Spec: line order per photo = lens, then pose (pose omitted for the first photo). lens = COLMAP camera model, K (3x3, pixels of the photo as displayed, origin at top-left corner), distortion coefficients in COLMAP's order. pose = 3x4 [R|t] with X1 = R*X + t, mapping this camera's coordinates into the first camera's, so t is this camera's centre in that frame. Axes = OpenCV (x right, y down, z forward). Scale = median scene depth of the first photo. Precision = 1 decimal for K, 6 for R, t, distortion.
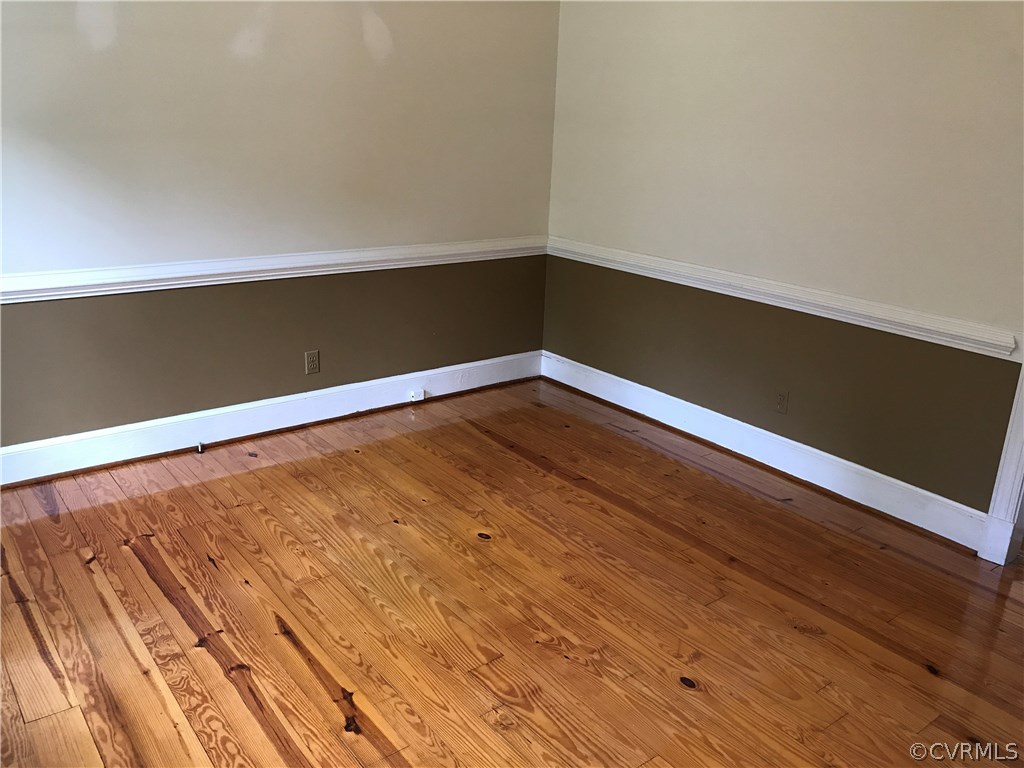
lens RADIAL K [[839.5, 0, 509.3], [0, 839.5, 384.1], [0, 0, 1]] dist [0.018139, -0.014680]
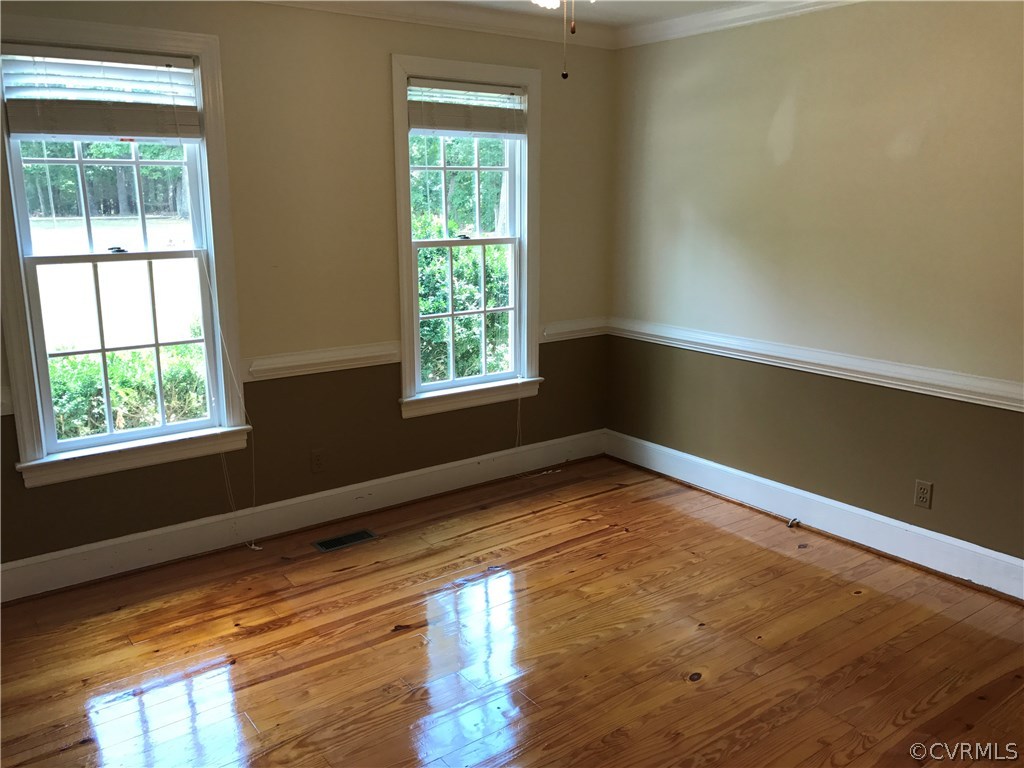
lens RADIAL K [[839.5, 0, 509.3], [0, 839.5, 384.1], [0, 0, 1]] dist [0.018139, -0.014680]
pose [[-0.020321, 0.188579, -0.981848, 0.722229], [-0.309981, 0.932469, 0.185510, -0.192067], [0.950526, 0.308124, 0.039507, 0.633246]]
